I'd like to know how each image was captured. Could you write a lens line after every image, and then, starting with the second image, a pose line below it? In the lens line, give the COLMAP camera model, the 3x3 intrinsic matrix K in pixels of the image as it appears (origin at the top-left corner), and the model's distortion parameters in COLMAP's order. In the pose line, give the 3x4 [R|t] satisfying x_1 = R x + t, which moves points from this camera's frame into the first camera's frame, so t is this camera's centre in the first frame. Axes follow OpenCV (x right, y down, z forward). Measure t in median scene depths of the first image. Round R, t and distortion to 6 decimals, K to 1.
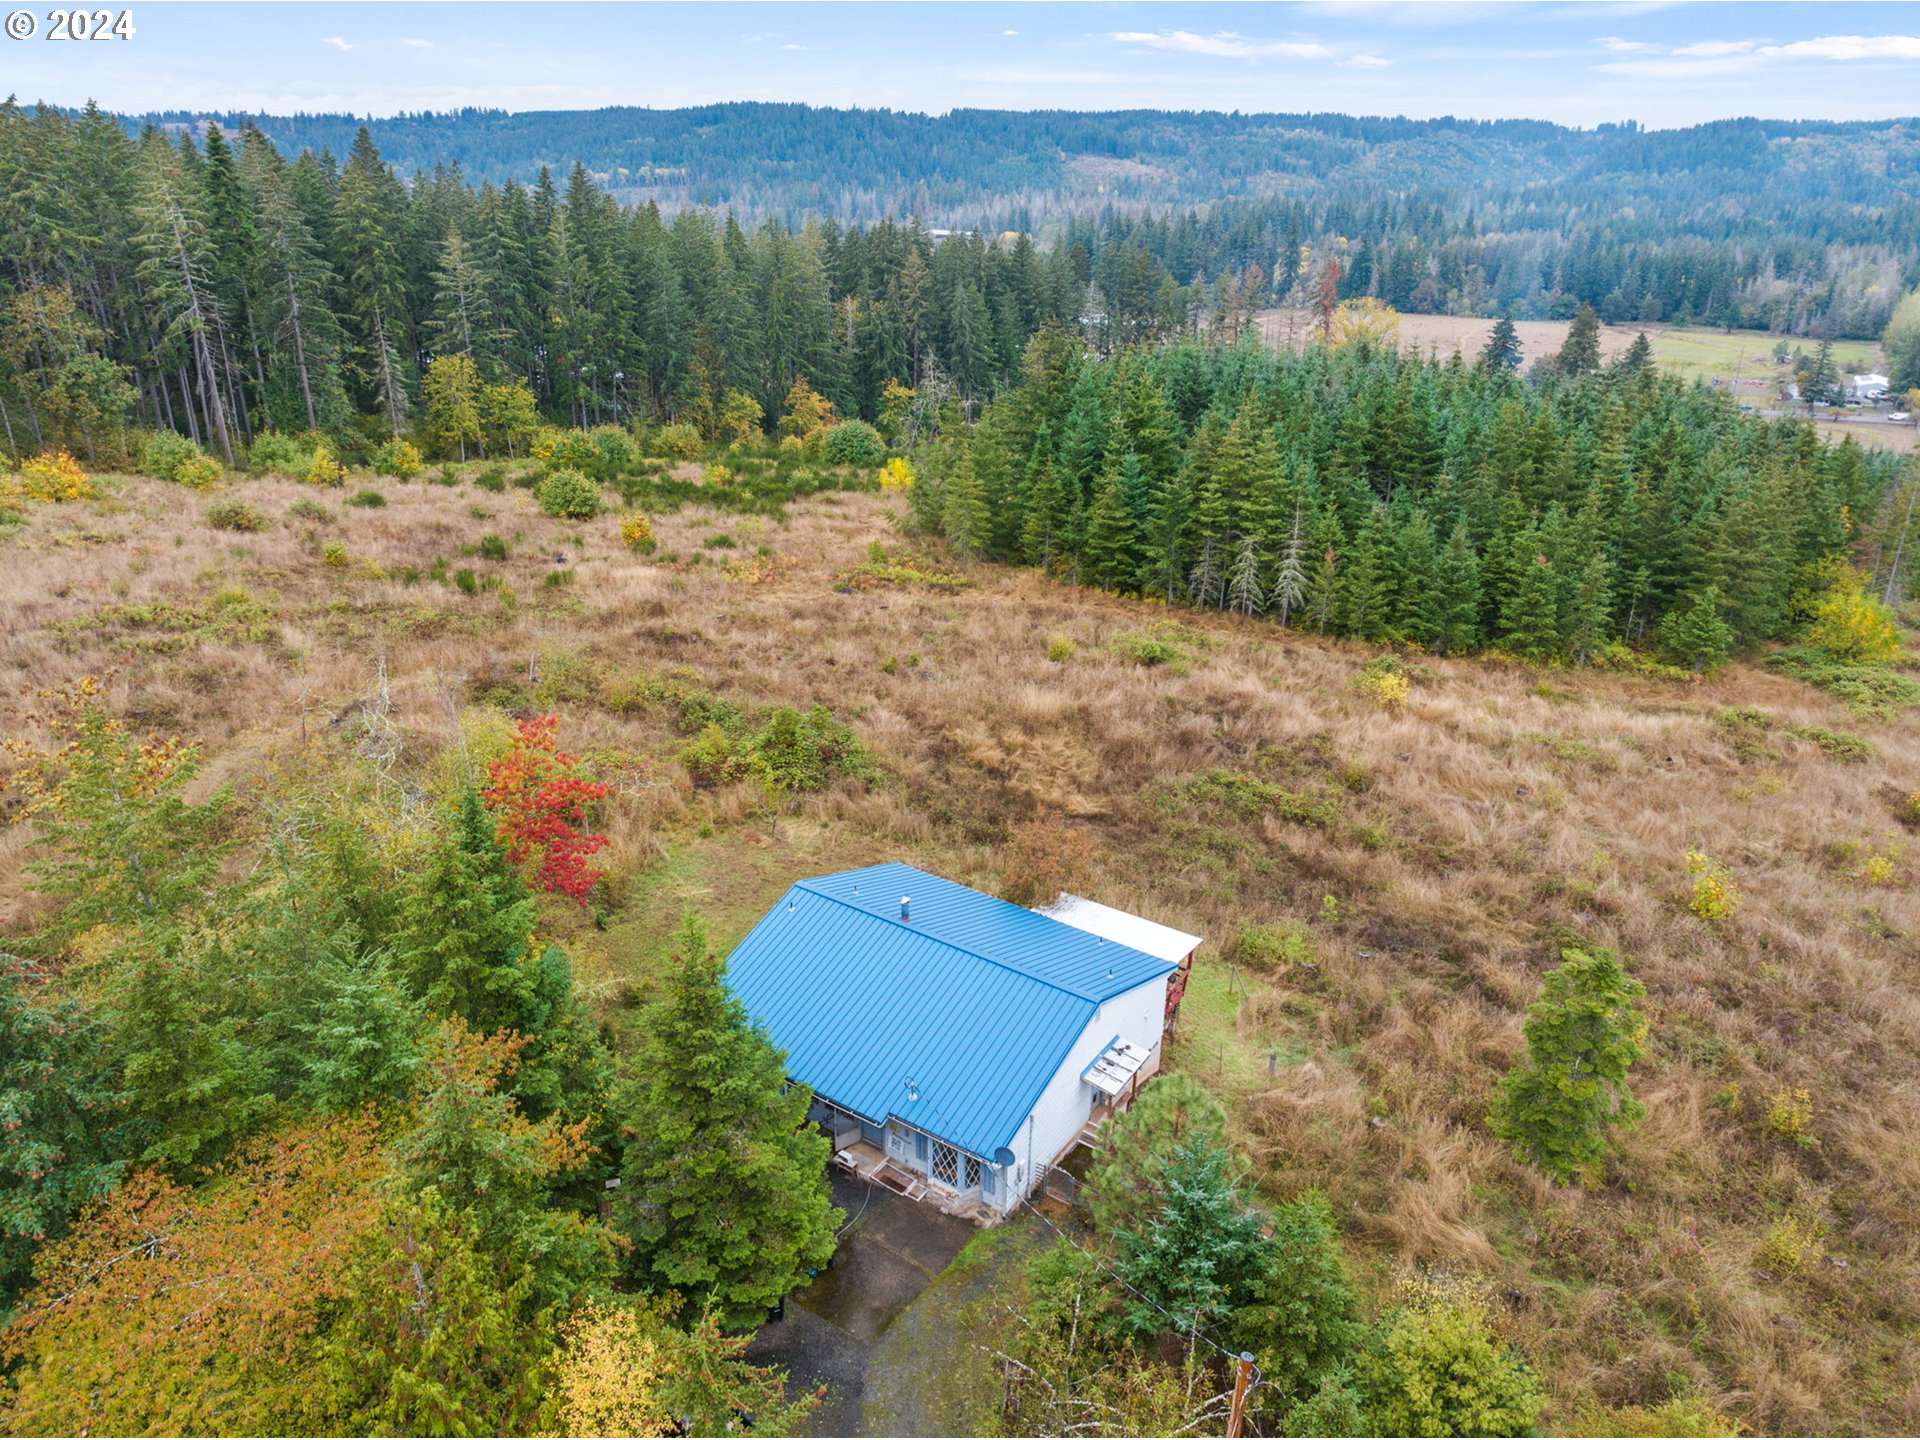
lens RADIAL K [[1336.3, 0, 960.0], [0, 1336.3, 720.0], [0, 0, 1]] dist [-0.033414, -0.001010]
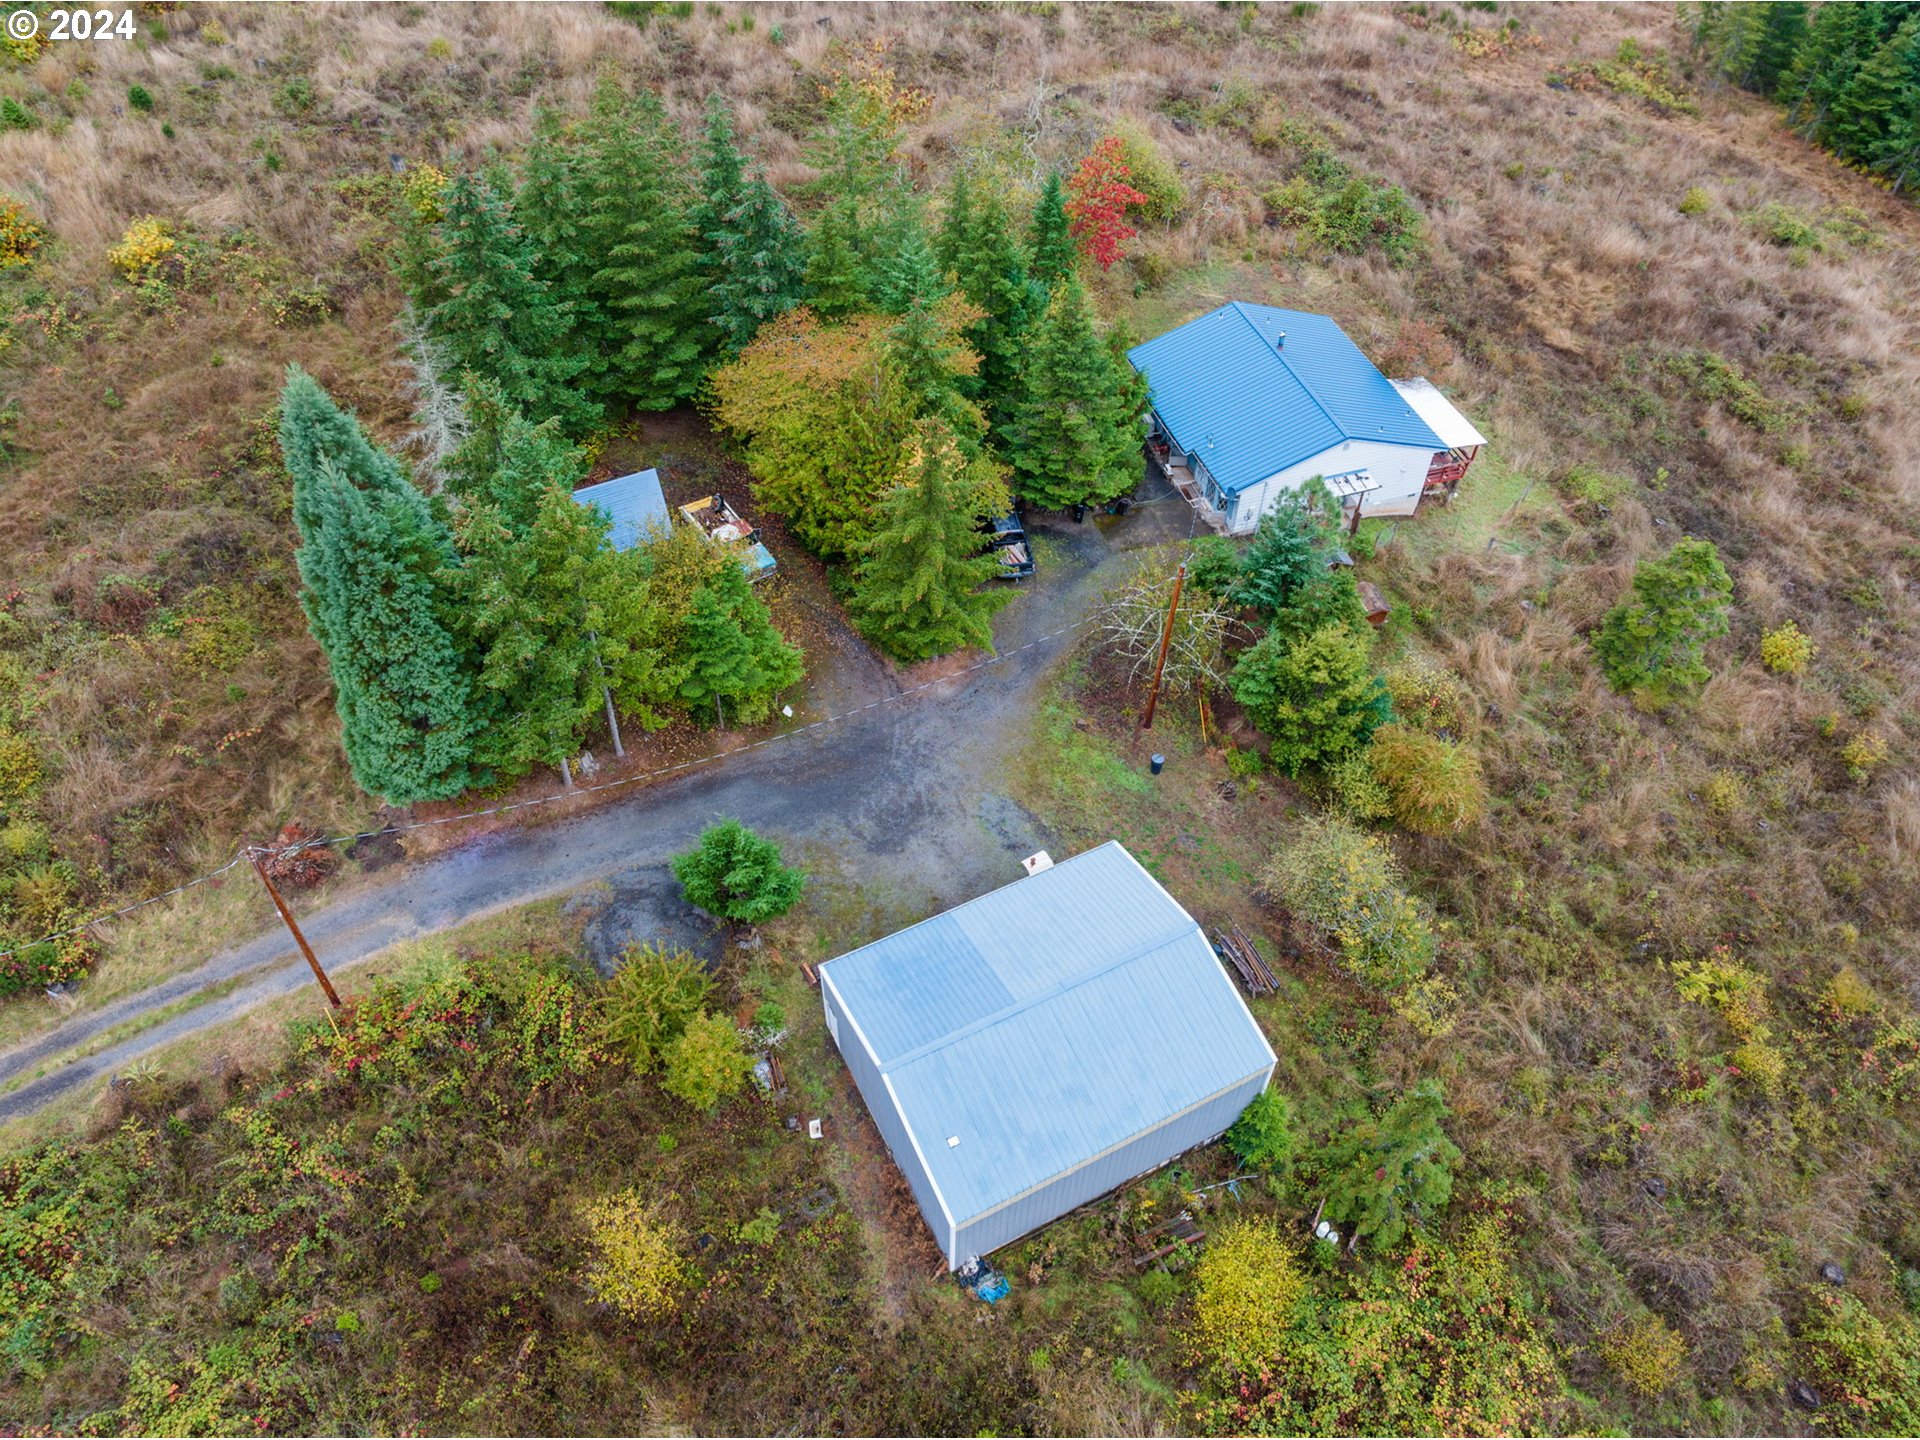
lens RADIAL K [[1460.9, 0, 960.0], [0, 1460.9, 720.0], [0, 0, 1]] dist [-0.084544, 0.065557]
pose [[0.781839, 0.445114, -0.436579, 0.411782], [-0.241315, 0.861690, 0.446383, -0.090510], [0.574887, -0.243646, 0.781116, -0.398730]]
